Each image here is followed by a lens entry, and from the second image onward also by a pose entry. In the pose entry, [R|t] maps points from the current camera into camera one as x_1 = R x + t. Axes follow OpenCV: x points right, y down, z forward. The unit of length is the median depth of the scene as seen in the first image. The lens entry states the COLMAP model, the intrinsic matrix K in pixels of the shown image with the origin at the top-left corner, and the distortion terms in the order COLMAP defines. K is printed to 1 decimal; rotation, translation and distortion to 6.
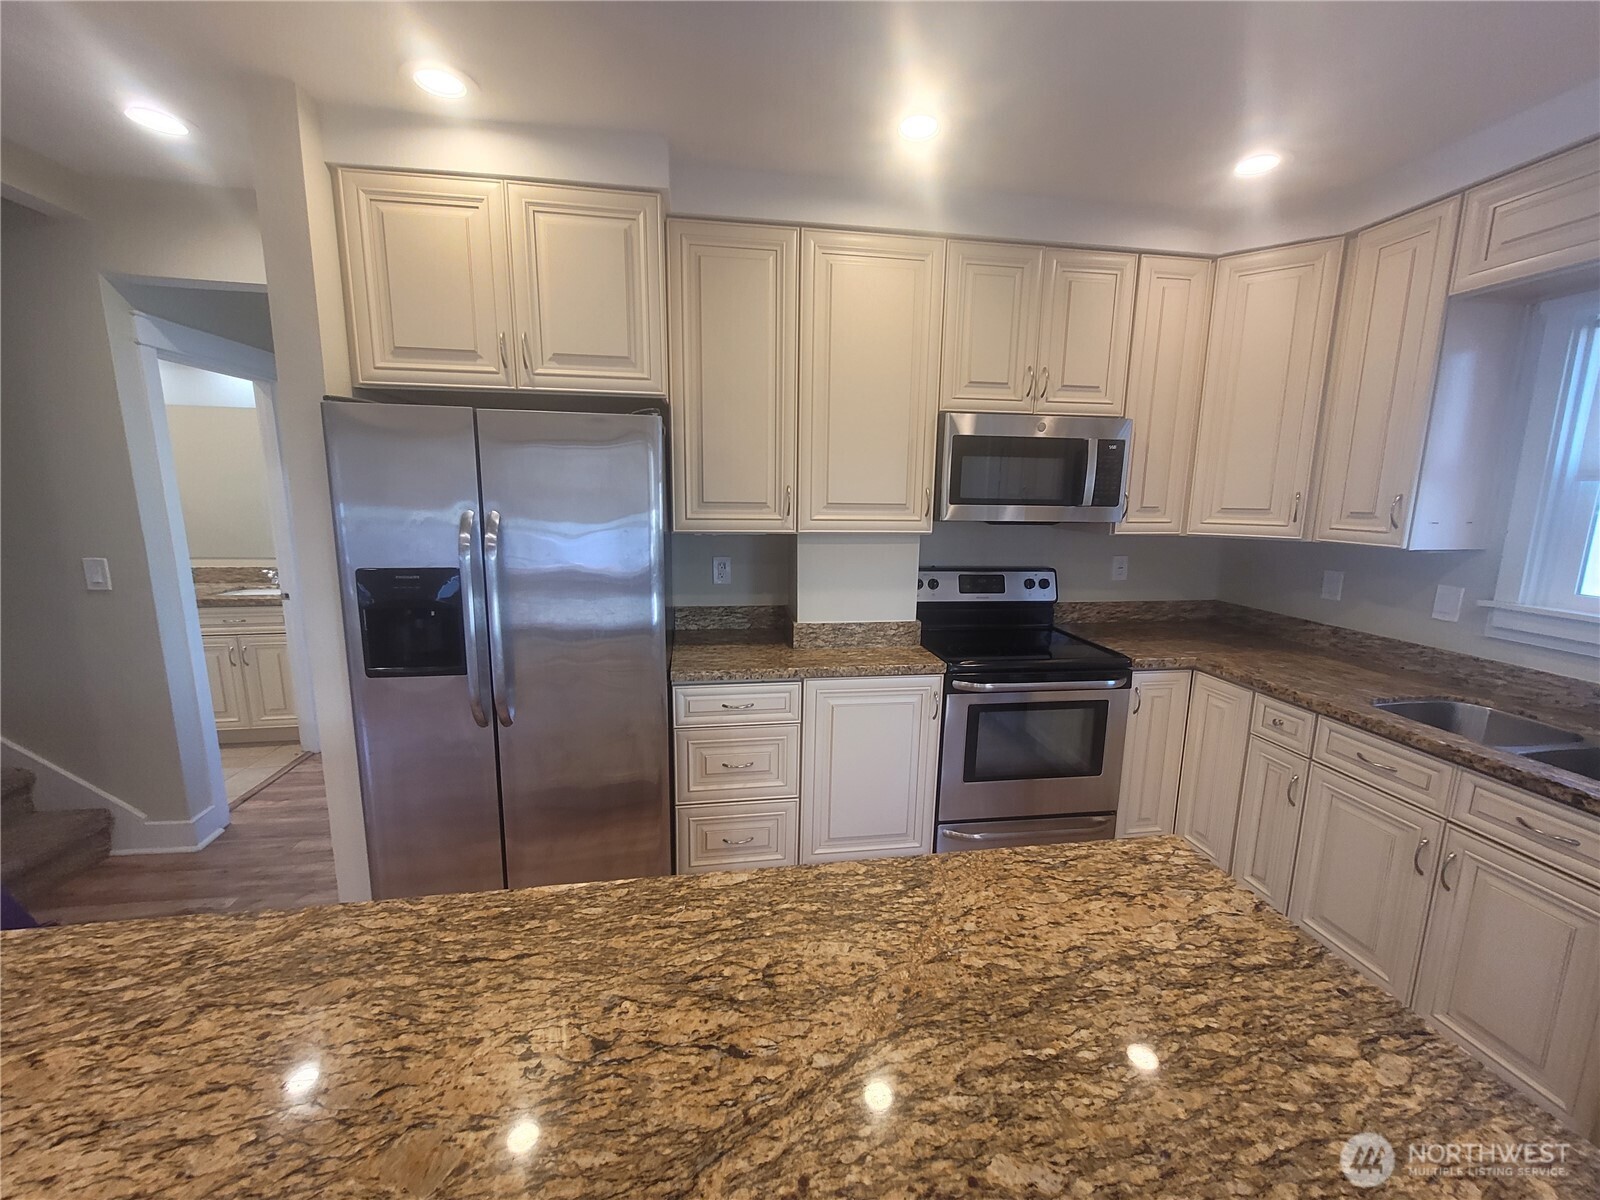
lens RADIAL K [[627.9, 0, 802.7], [0, 627.9, 594.5], [0, 0, 1]] dist [0.000701, 0.000135]
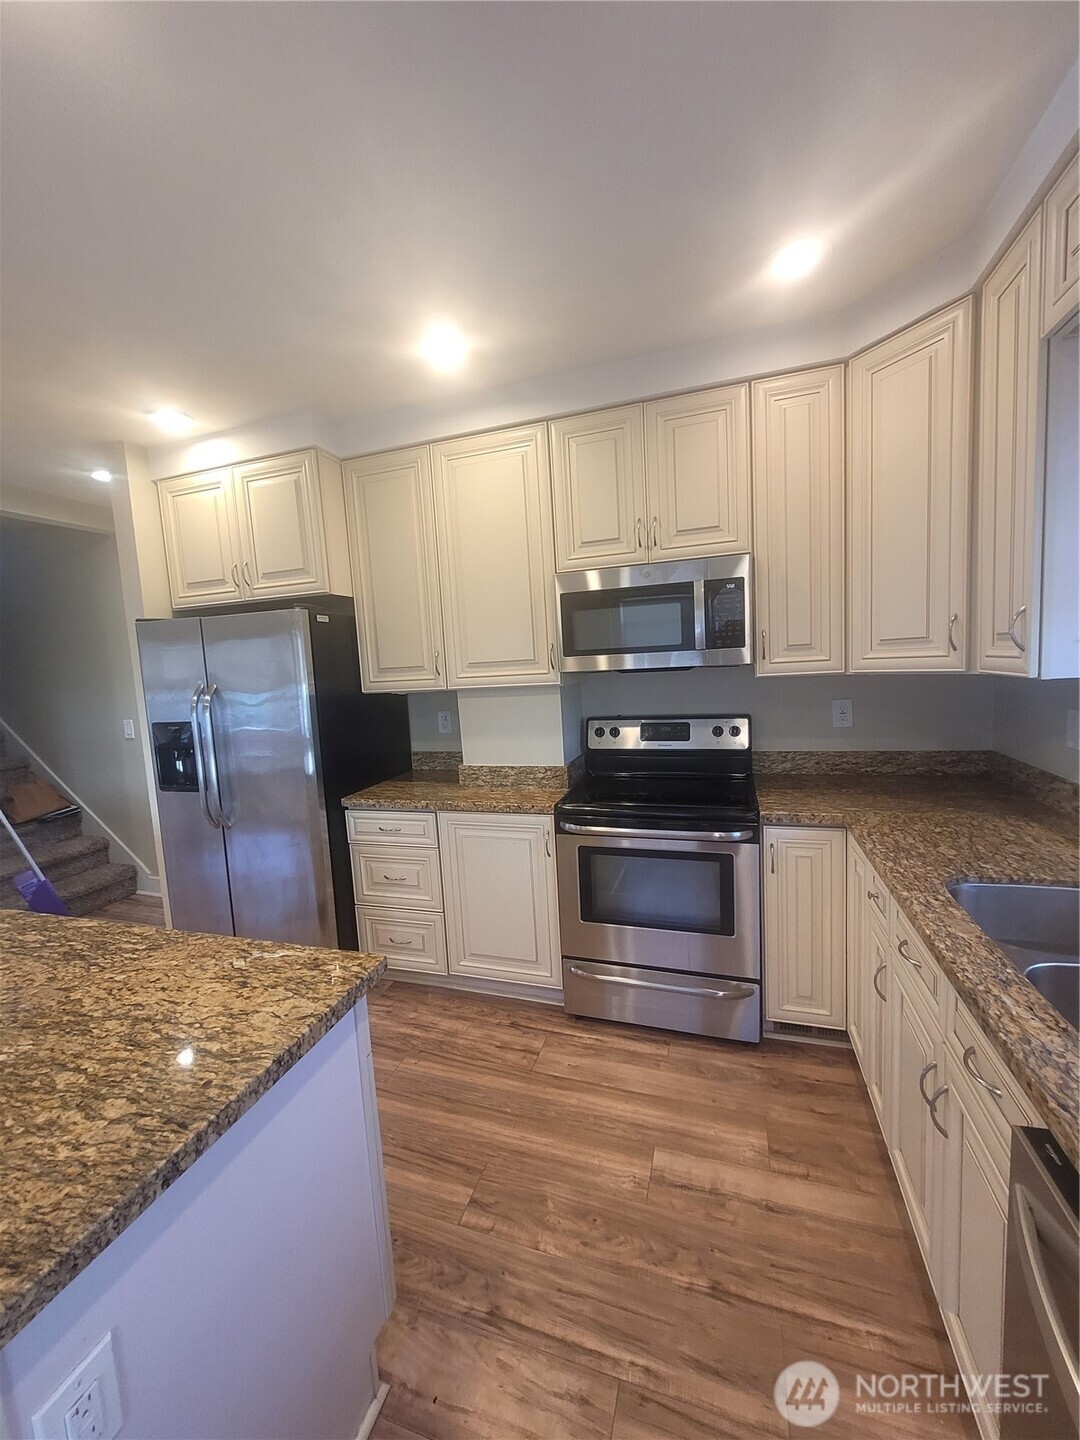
lens RADIAL K [[565.1, 0, 537.0], [0, 565.1, 719.6], [0, 0, 1]] dist [0.000701, 0.000135]
pose [[0.890258, -0.015980, -0.455175, 0.641058], [-0.007012, 0.998785, -0.048779, 0.011709], [0.455402, 0.046617, 0.889065, 0.120066]]
